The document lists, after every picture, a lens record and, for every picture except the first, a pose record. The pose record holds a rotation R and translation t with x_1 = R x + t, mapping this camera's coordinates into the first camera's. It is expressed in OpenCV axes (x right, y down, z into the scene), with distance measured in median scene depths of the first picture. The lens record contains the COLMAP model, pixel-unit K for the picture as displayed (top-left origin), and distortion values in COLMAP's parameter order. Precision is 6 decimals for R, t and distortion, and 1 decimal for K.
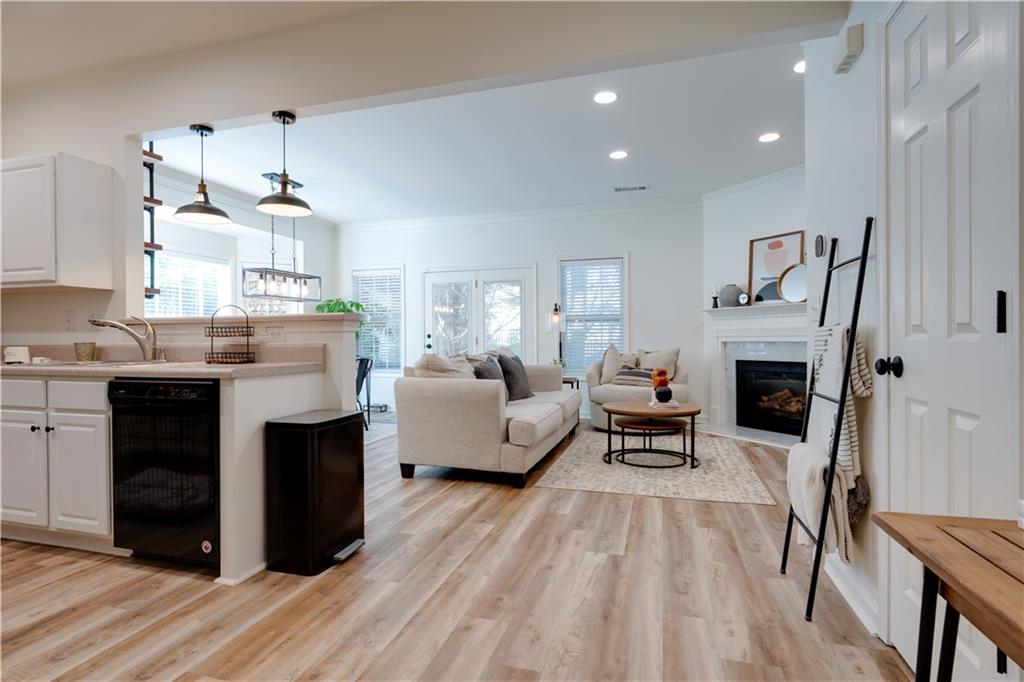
lens RADIAL K [[509.8, 0, 506.3], [0, 509.8, 334.4], [0, 0, 1]] dist [-0.004095, -0.002559]
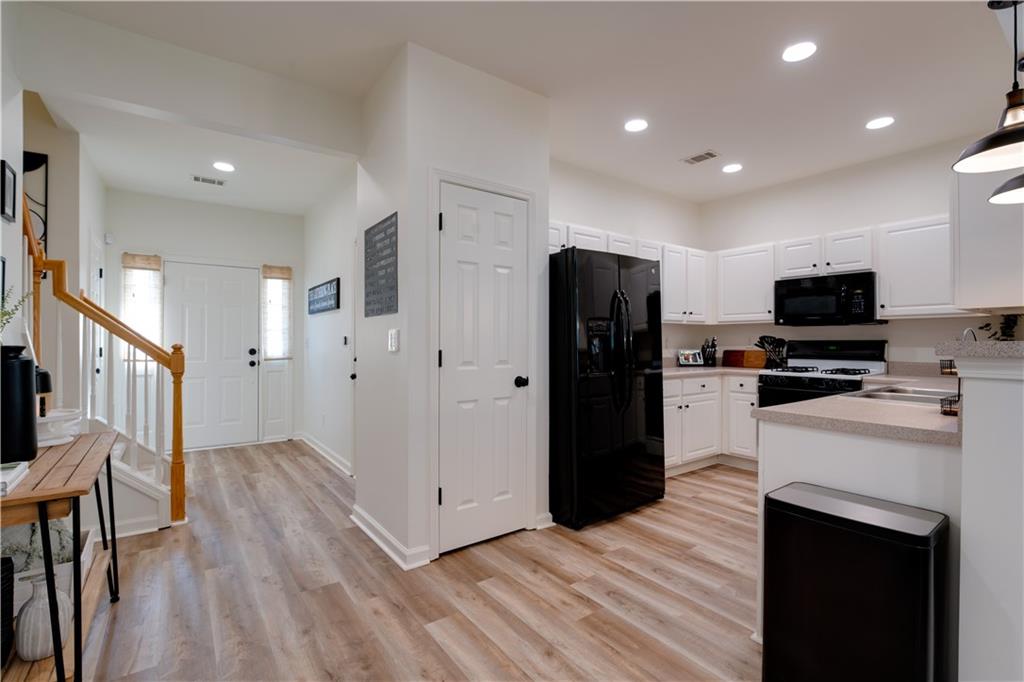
lens RADIAL K [[463.7, 0, 510.1], [0, 463.7, 341.0], [0, 0, 1]] dist [-0.018876, 0.002590]
pose [[-0.610865, 0.005379, -0.791717, 0.158526], [0.009146, 0.999958, -0.000263, -0.023099], [0.791682, -0.007401, -0.610889, 0.460693]]
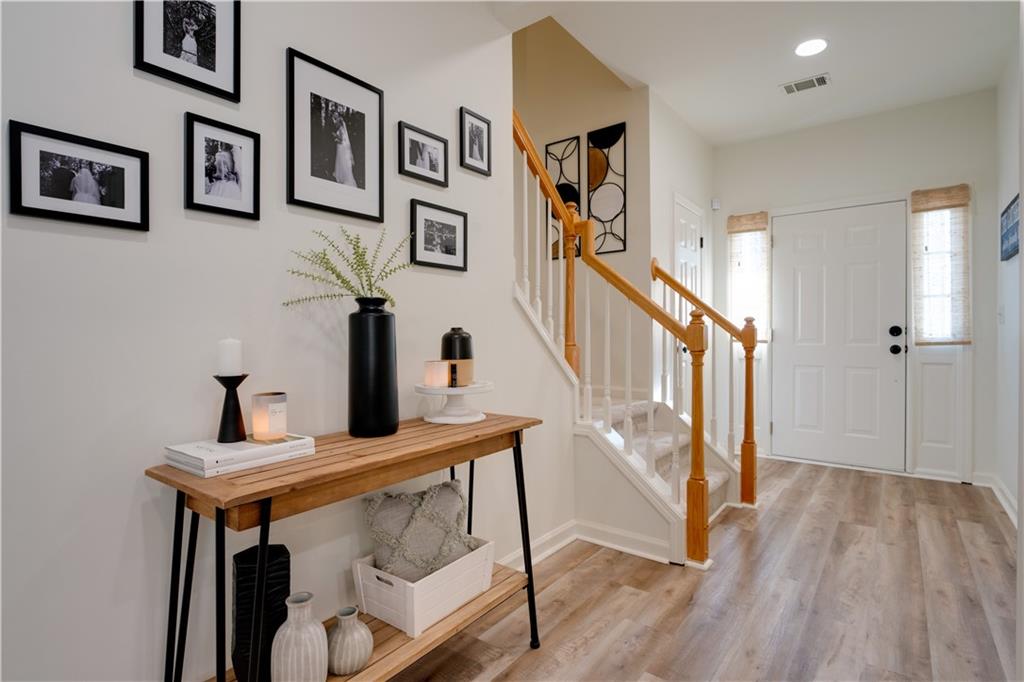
lens RADIAL K [[509.8, 0, 504.9], [0, 509.8, 336.3], [0, 0, 1]] dist [-0.004095, -0.002559]
pose [[-0.932468, 0.010041, 0.361113, -0.039024], [0.009596, 0.999949, -0.003026, -0.000757], [-0.361125, 0.000644, -0.932517, 0.266272]]
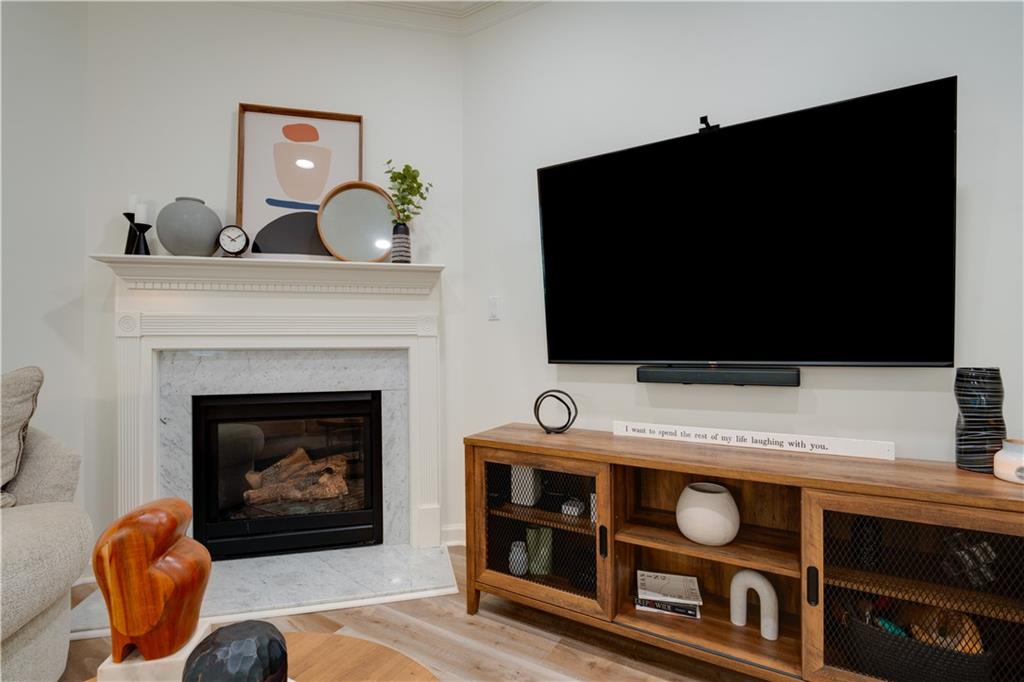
lens RADIAL K [[509.8, 0, 509.5], [0, 509.8, 347.3], [0, 0, 1]] dist [-0.004095, -0.002559]
pose [[0.272873, 0.013748, 0.961952, 0.146404], [-0.005340, 0.999904, -0.012776, 0.017098], [-0.962035, -0.001651, 0.272920, 0.684879]]
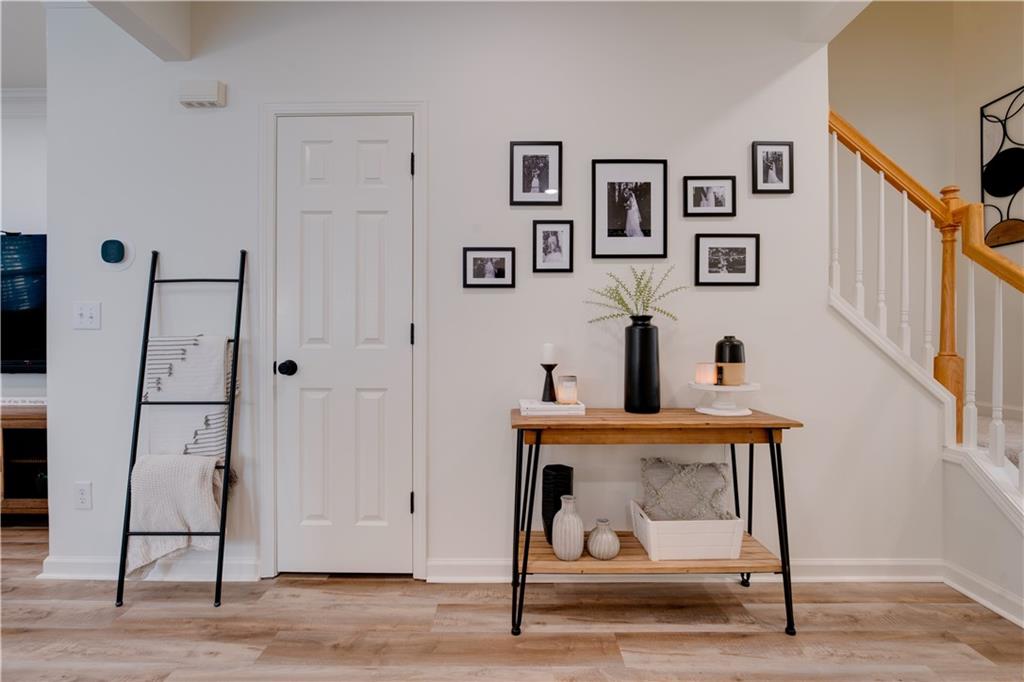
lens RADIAL K [[463.7, 0, 512.9], [0, 463.7, 337.9], [0, 0, 1]] dist [-0.018876, 0.002590]
pose [[-0.281770, 0.010923, 0.959420, -0.182557], [-0.003948, 0.999914, -0.012543, -0.001162], [-0.959474, -0.007322, -0.281702, 0.229730]]
